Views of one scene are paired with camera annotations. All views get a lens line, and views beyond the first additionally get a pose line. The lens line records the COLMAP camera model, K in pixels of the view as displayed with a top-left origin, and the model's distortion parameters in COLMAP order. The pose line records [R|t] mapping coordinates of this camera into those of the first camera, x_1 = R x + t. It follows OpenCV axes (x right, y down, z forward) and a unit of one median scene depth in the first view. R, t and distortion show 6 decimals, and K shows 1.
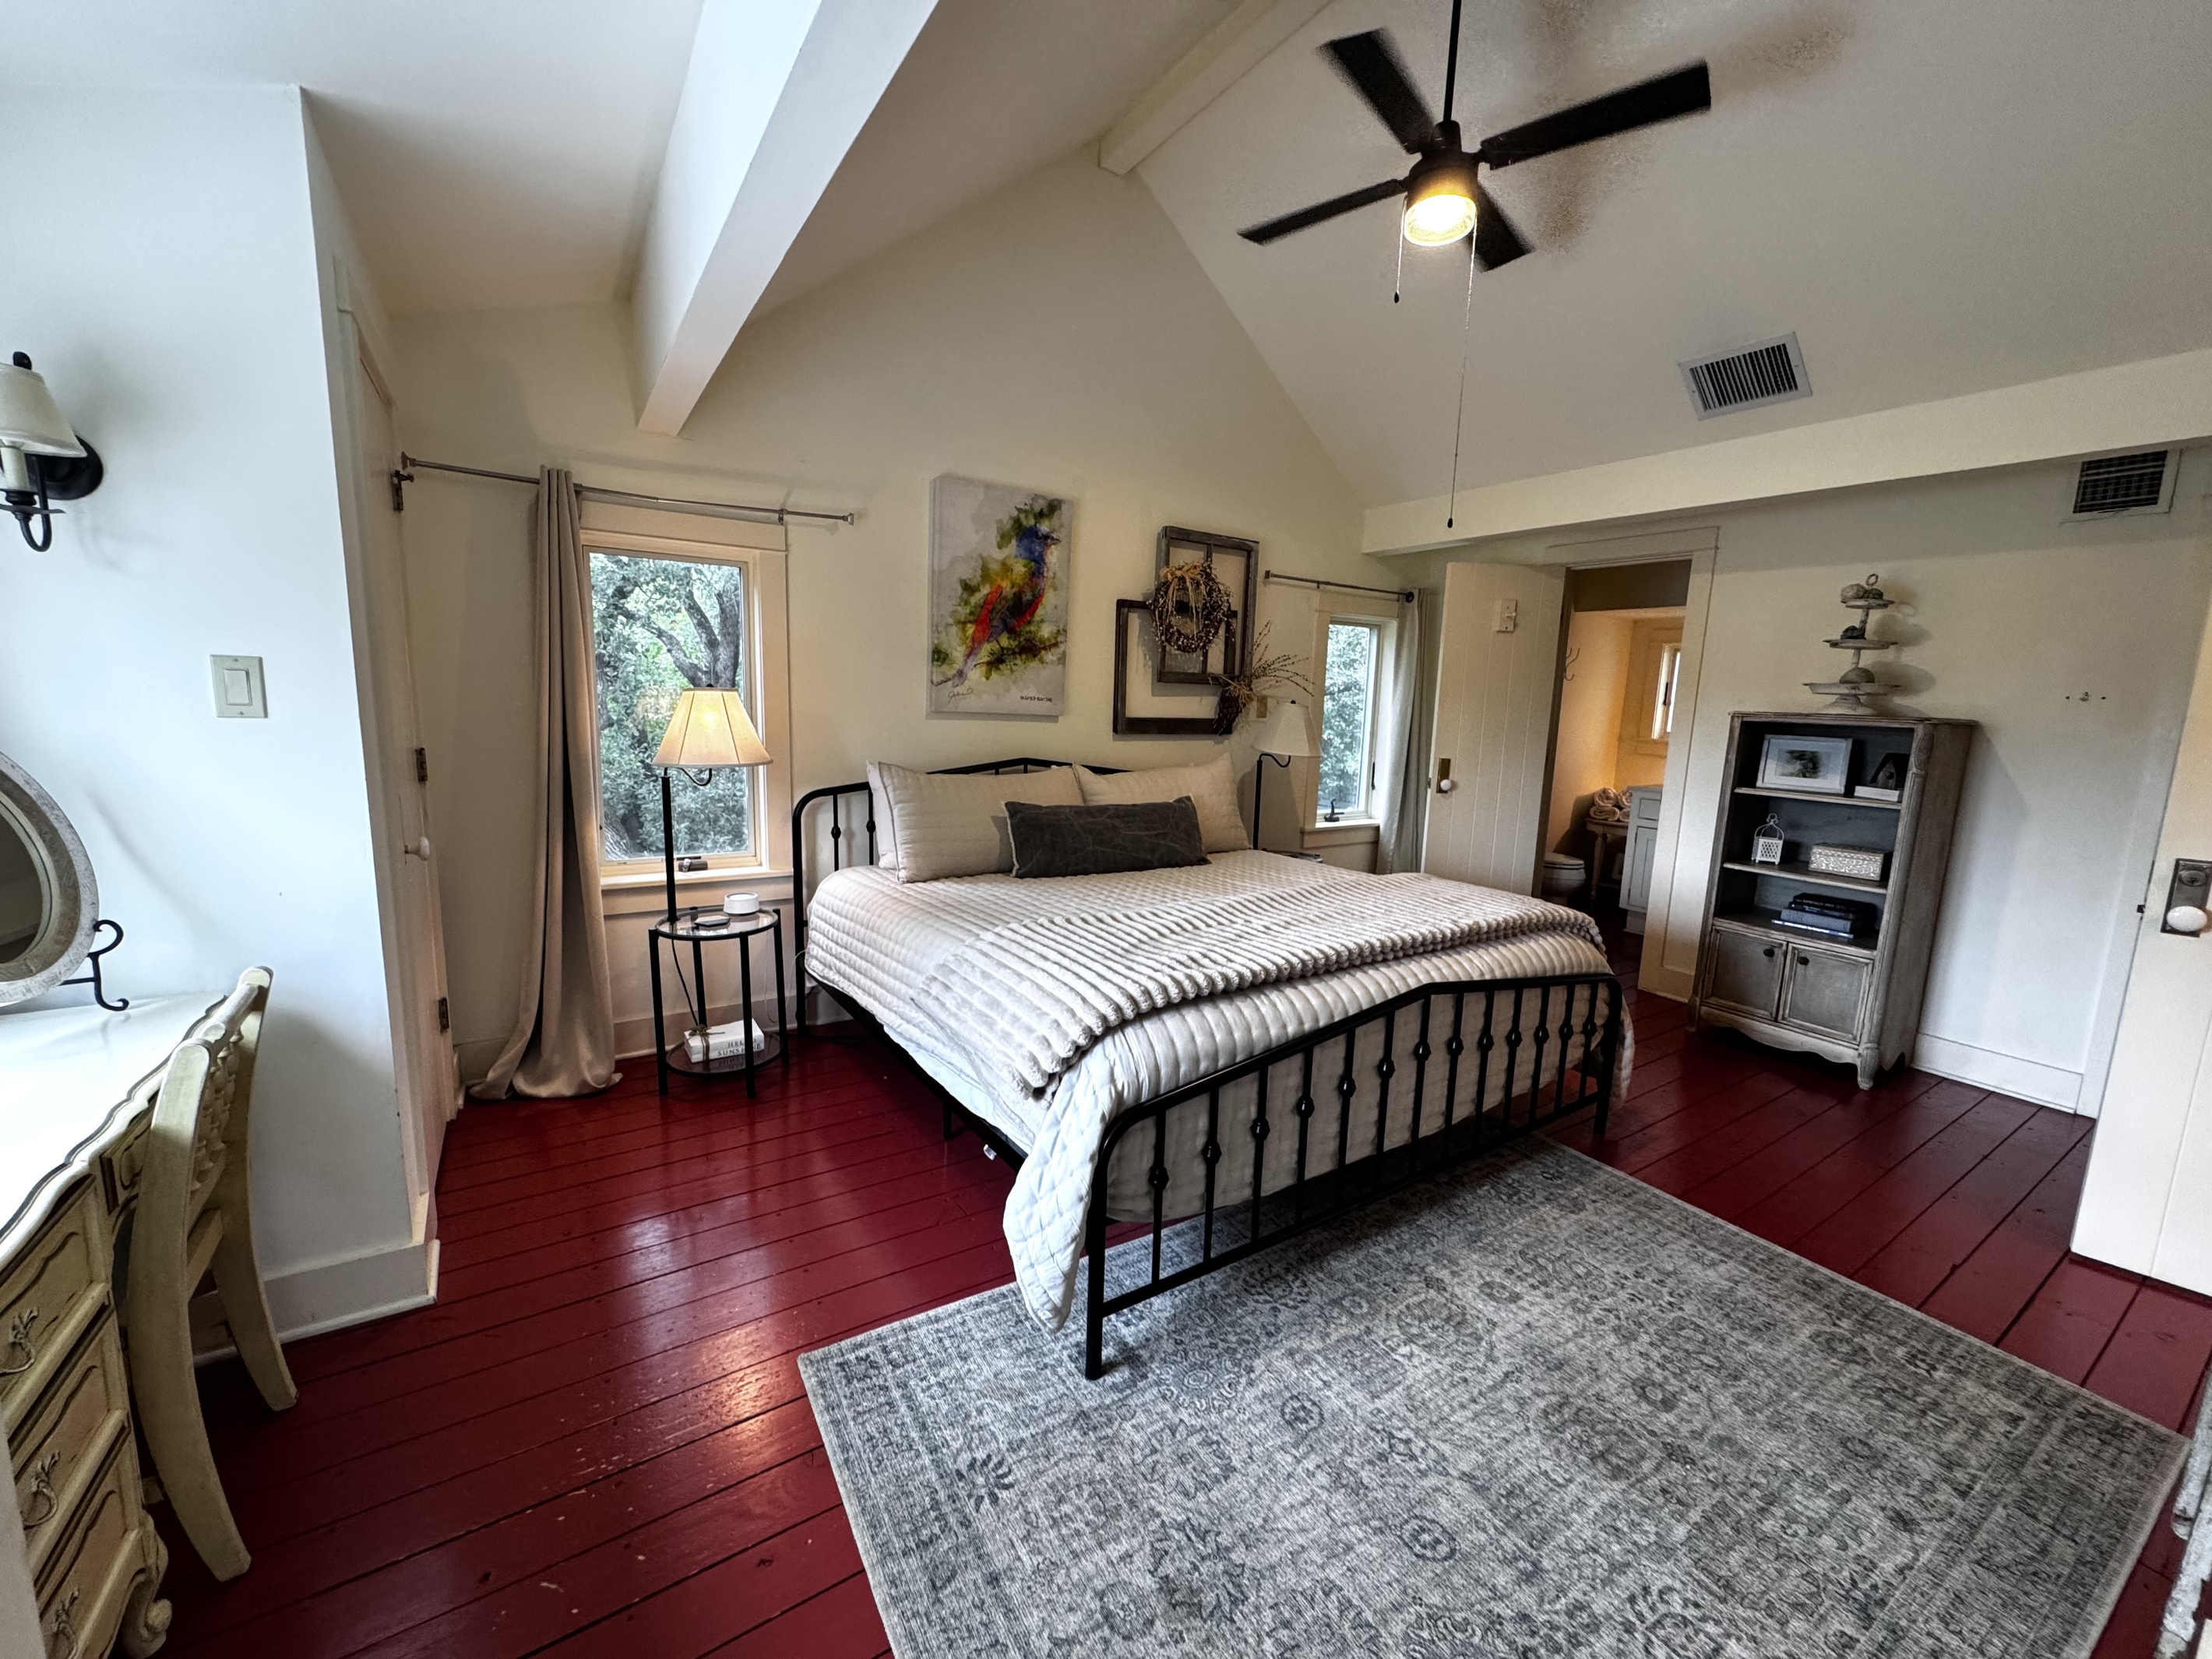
lens RADIAL K [[889.4, 0, 1106.0], [0, 889.4, 829.5], [0, 0, 1]] dist [-0.001329, 0.001229]
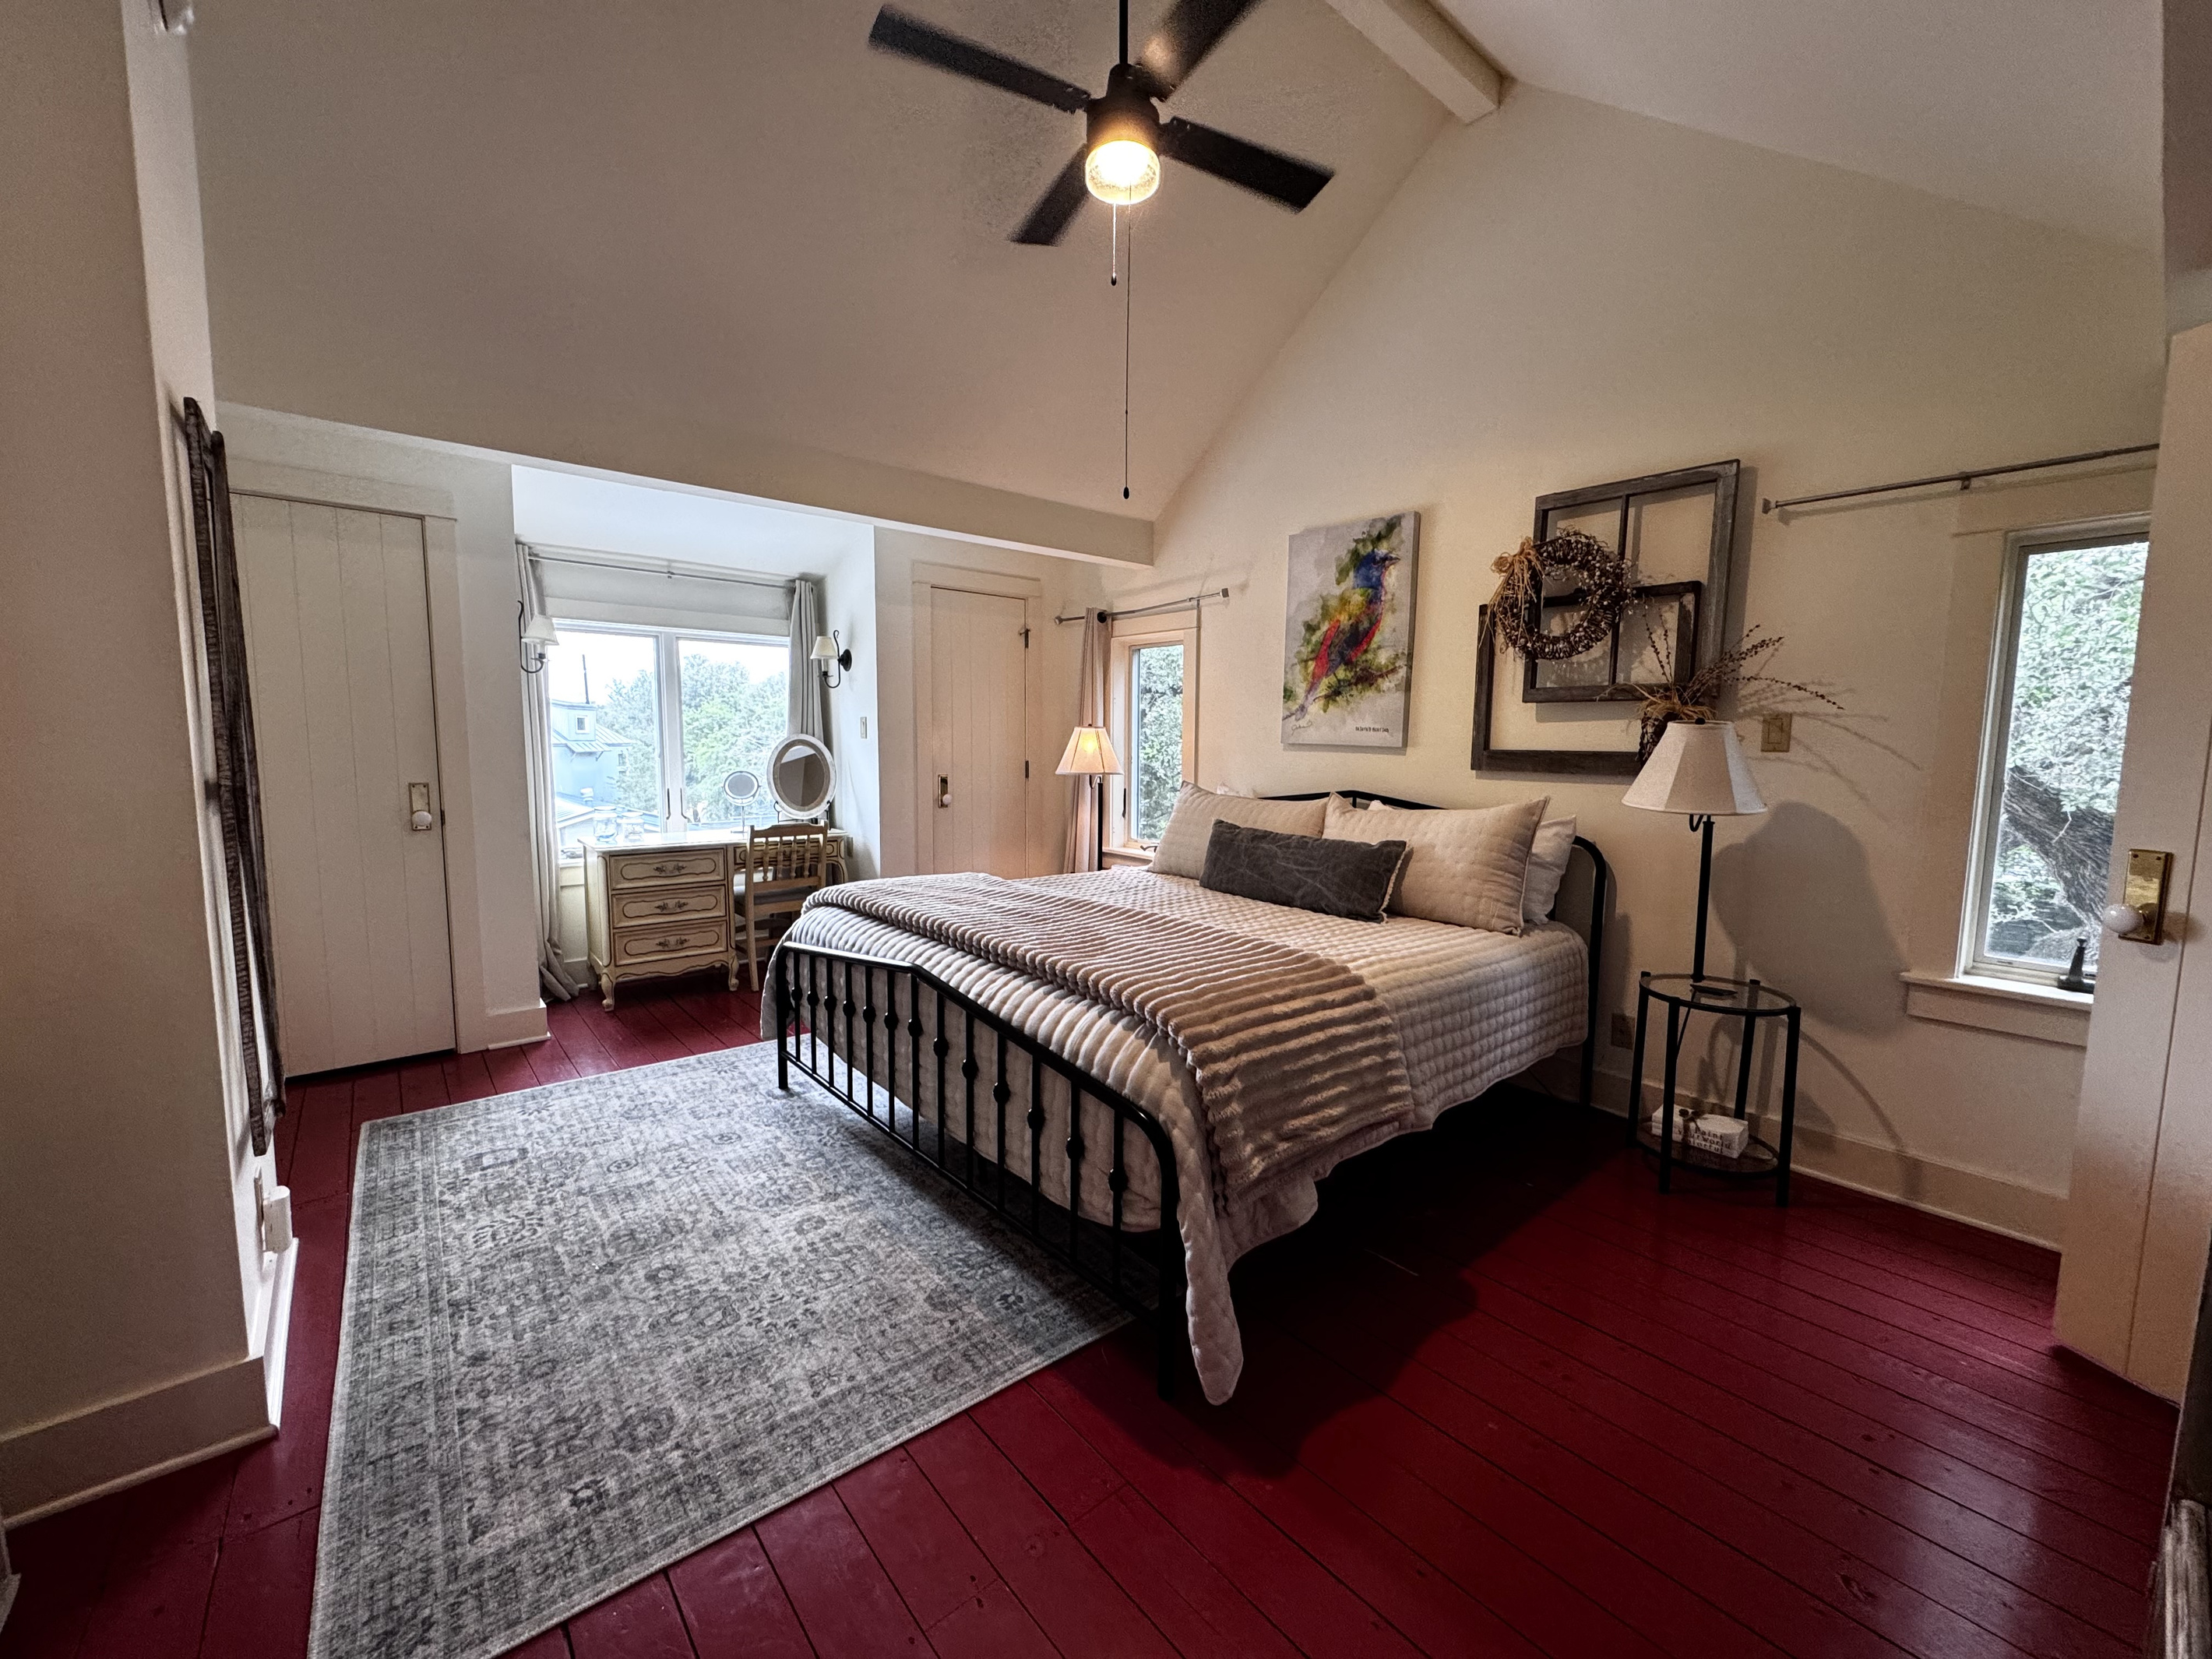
lens RADIAL K [[889.4, 0, 1106.0], [0, 889.4, 829.5], [0, 0, 1]] dist [-0.001329, 0.001229]
pose [[0.113435, 0.070609, -0.991033, 0.894759], [-0.158637, 0.985962, 0.052090, -0.049261], [0.980799, 0.151306, 0.123044, 0.662677]]
